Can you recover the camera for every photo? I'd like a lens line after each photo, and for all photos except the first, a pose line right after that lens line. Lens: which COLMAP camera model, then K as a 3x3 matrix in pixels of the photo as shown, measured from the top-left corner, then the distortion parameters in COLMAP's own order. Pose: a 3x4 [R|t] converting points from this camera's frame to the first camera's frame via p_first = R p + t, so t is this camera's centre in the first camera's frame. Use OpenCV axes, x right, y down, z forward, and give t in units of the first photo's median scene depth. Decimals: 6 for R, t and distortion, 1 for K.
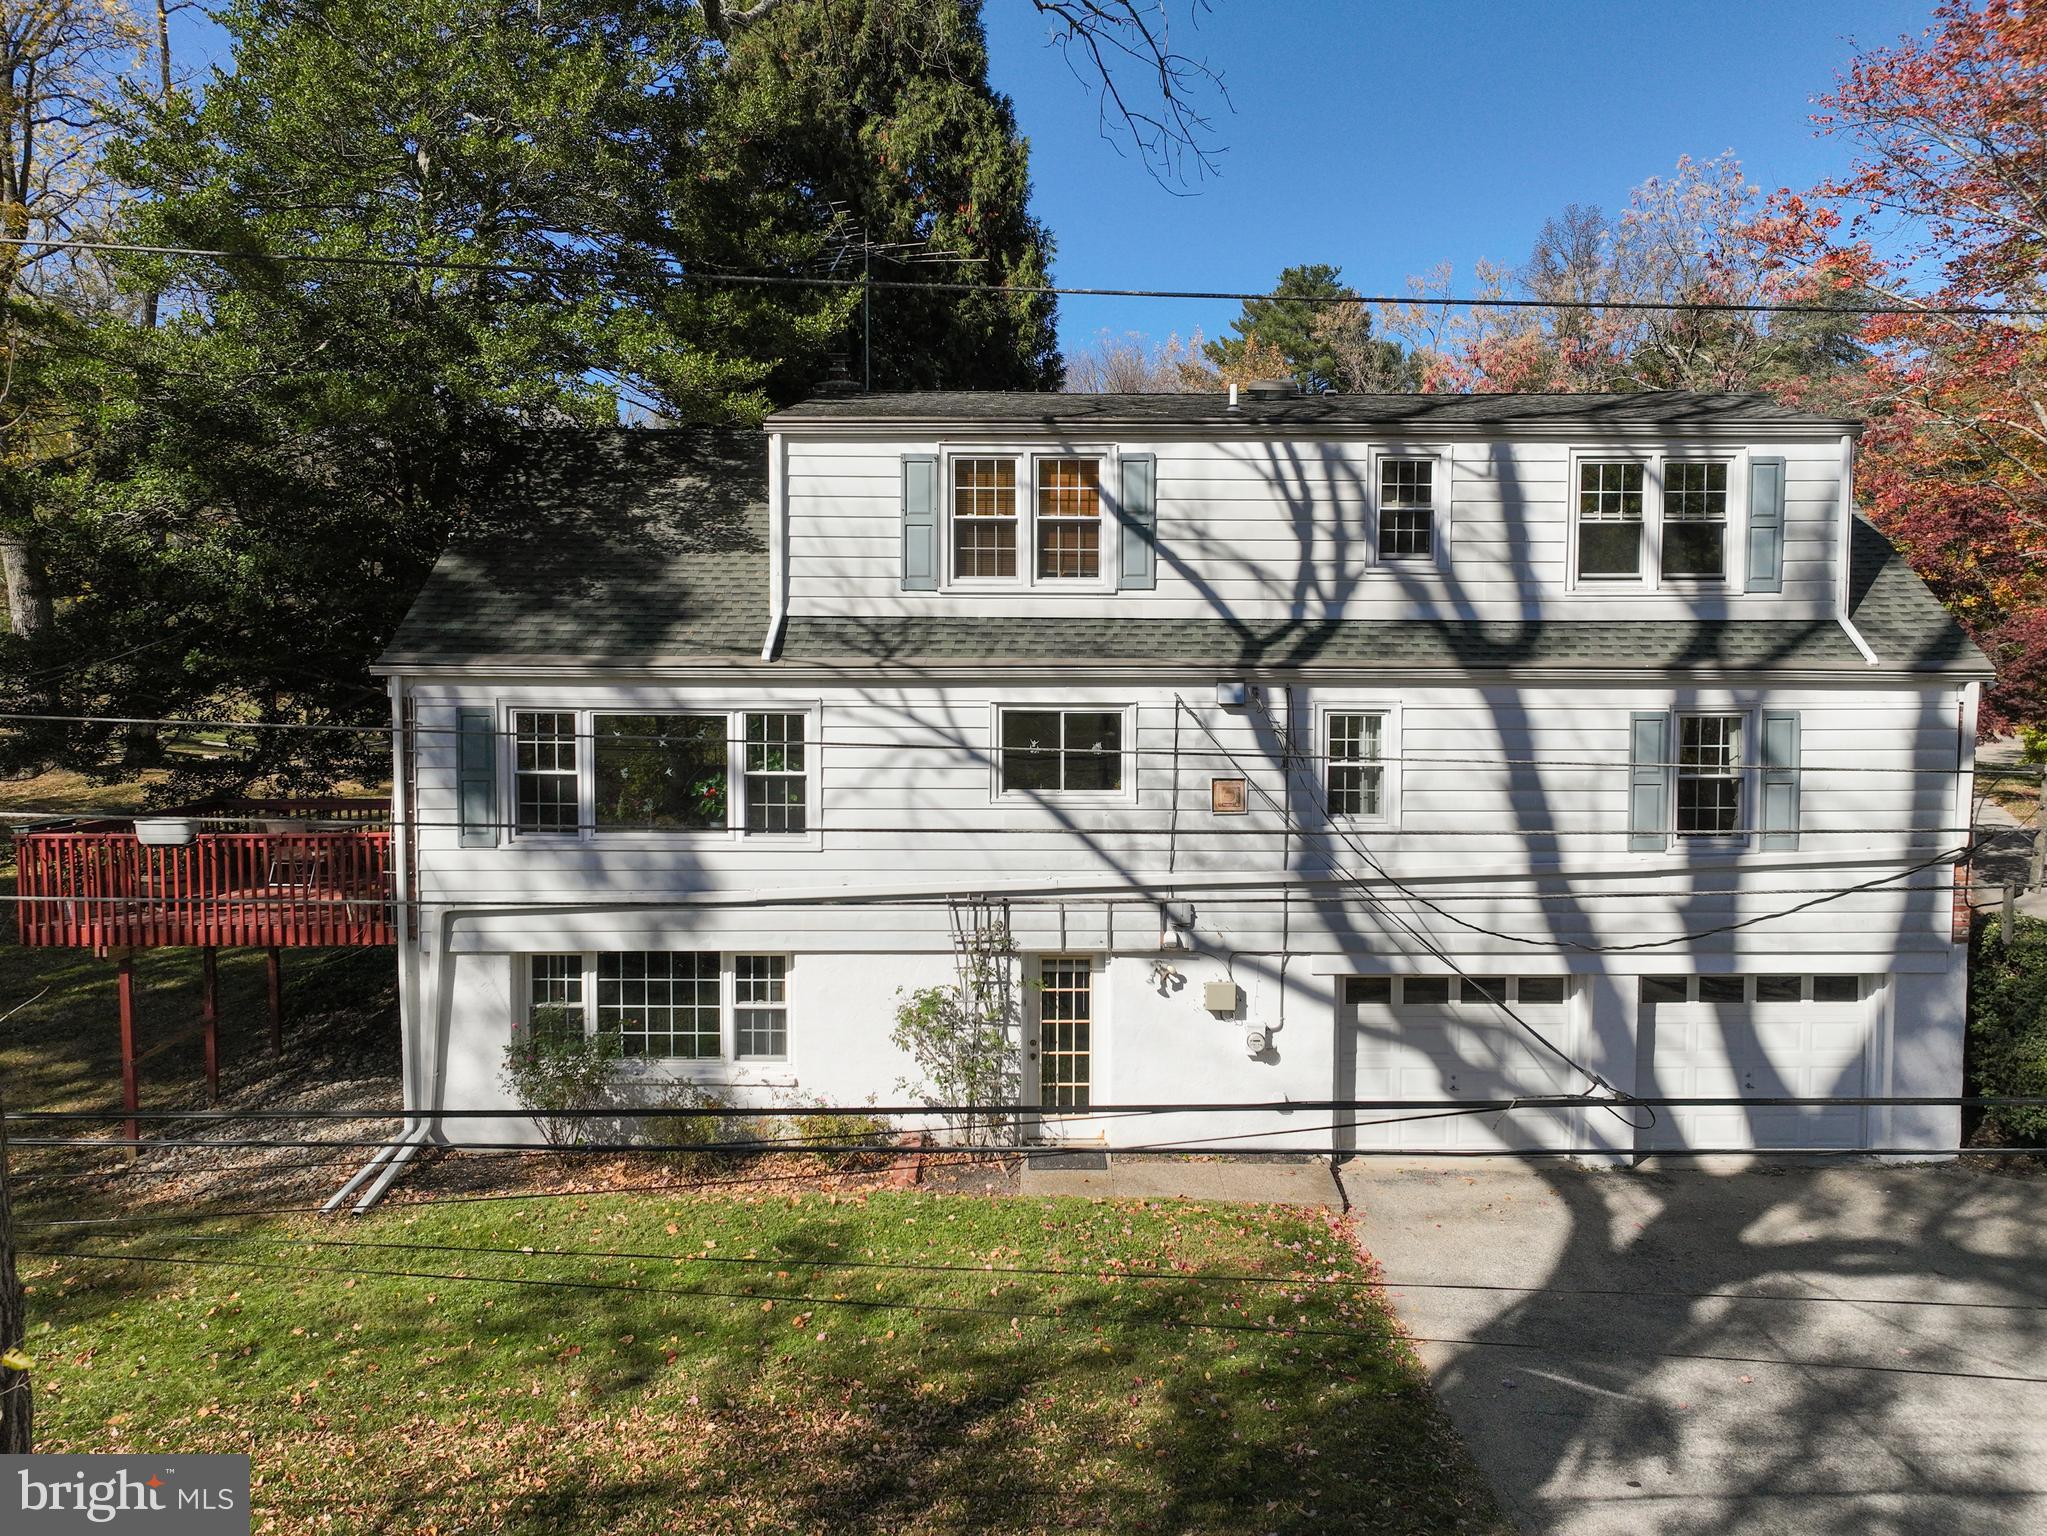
lens RADIAL K [[1397.6, 0, 1023.5], [0, 1397.6, 768.0], [0, 0, 1]] dist [-0.002957, 0.000212]
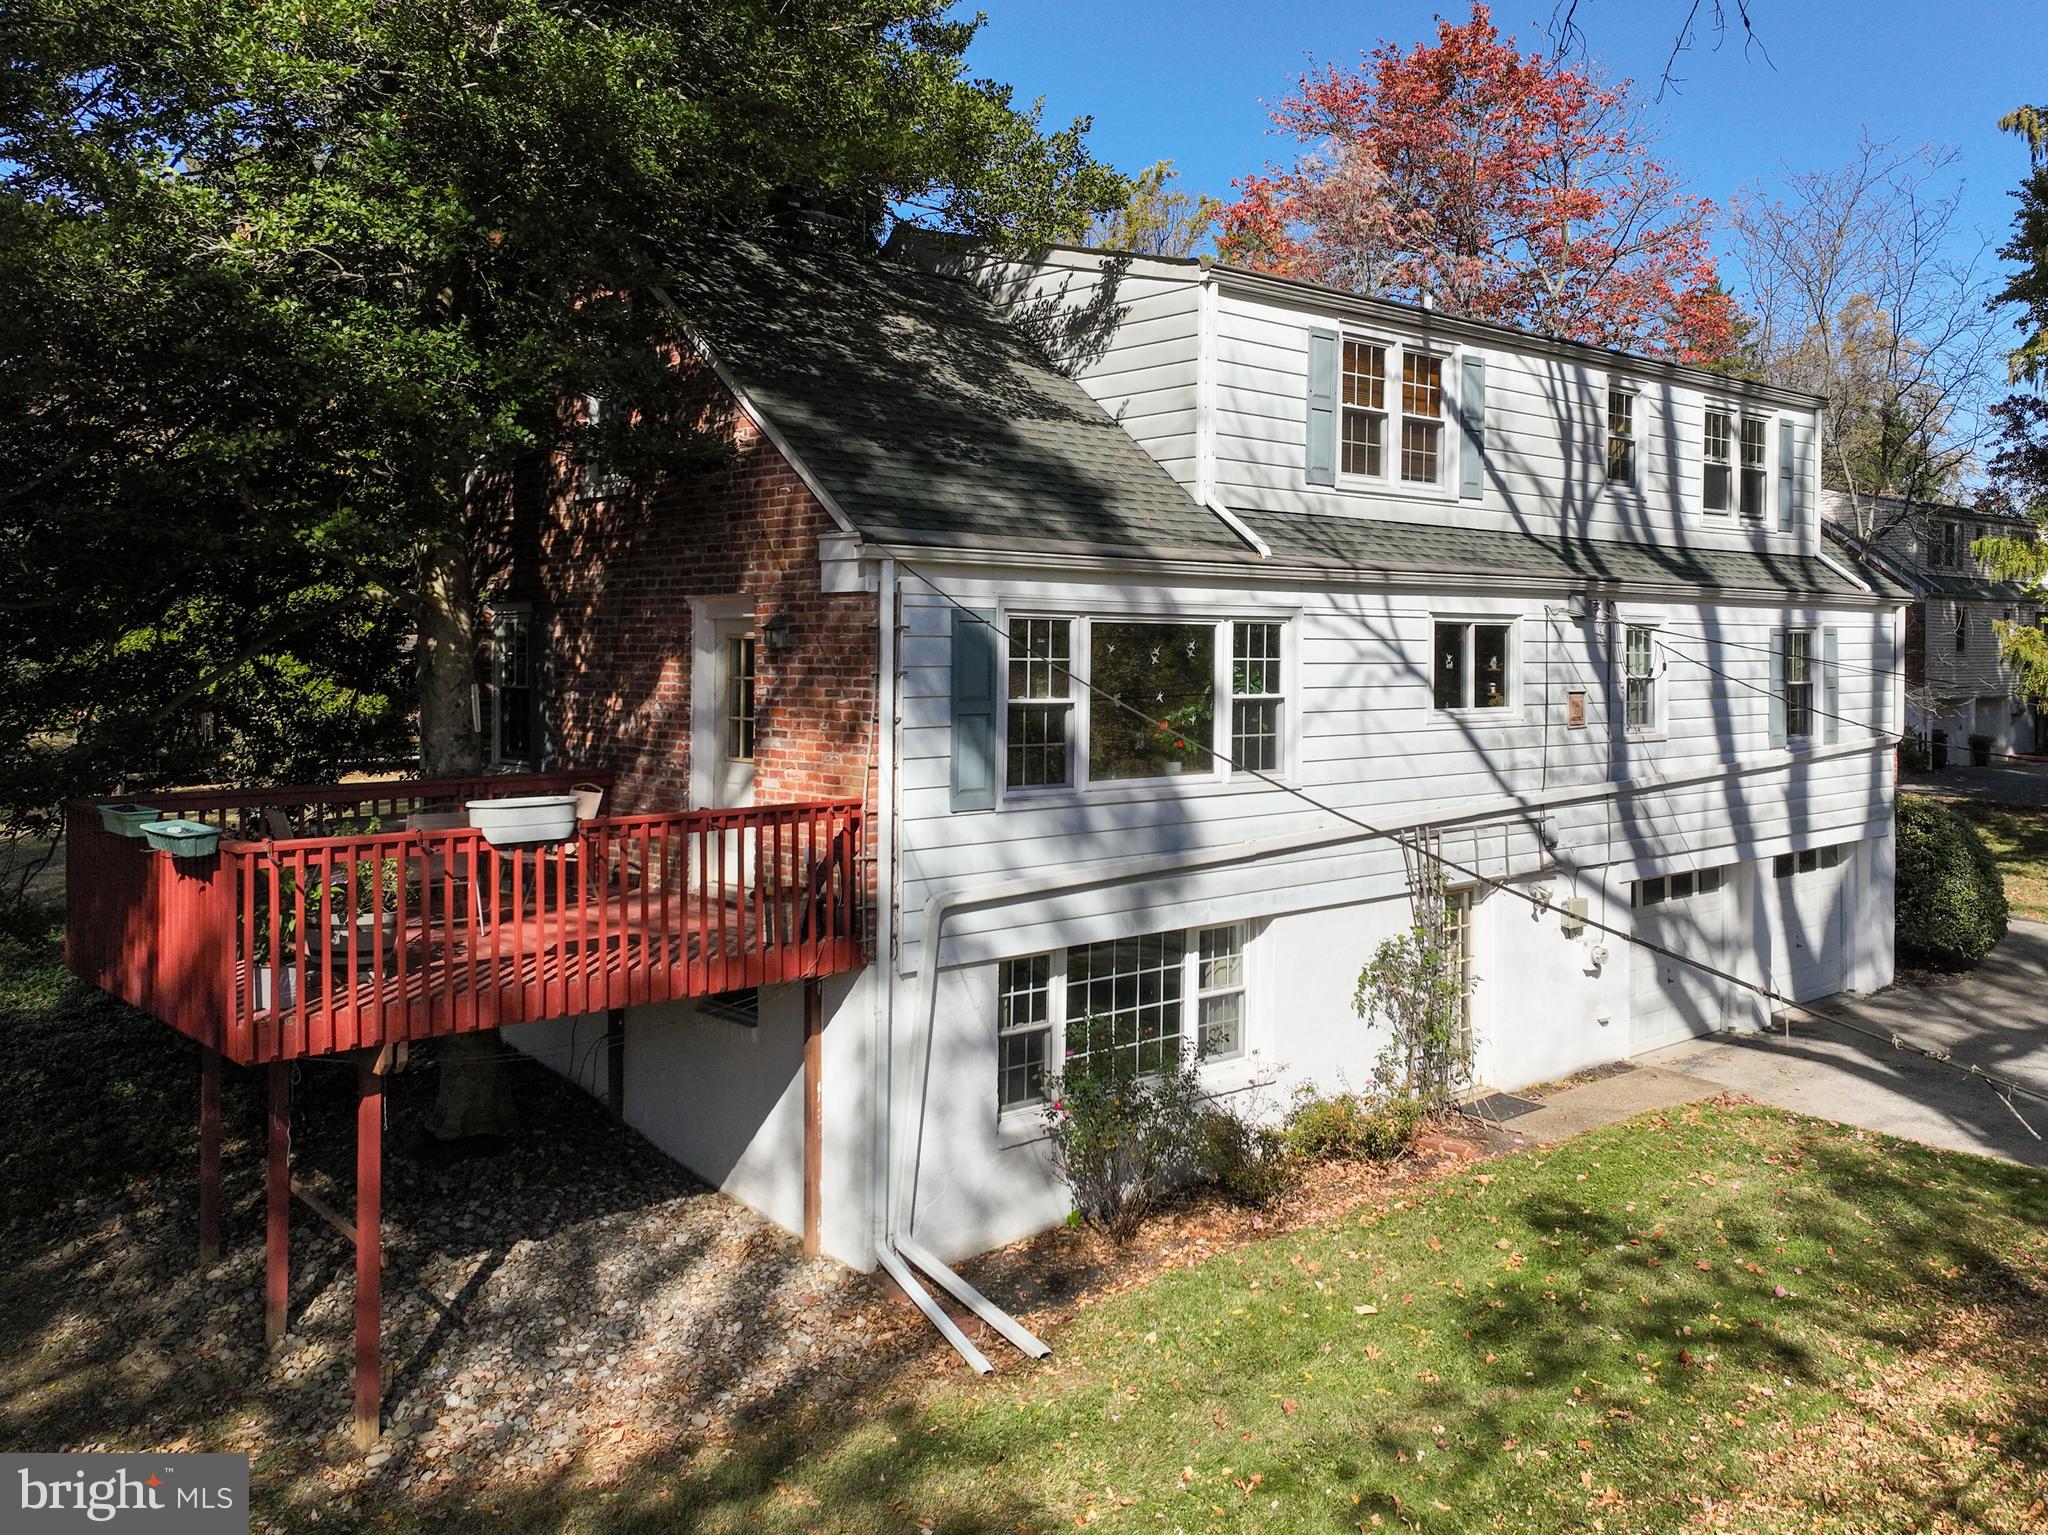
lens RADIAL K [[1724.0, 0, 1026.3], [0, 1724.0, 652.1], [0, 0, 1]] dist [-0.011084, -0.003547]
pose [[0.747631, -0.001775, 0.664112, -0.939531], [0.046362, 0.997696, -0.049526, 0.021839], [-0.662494, 0.067817, 0.745991, 0.336428]]
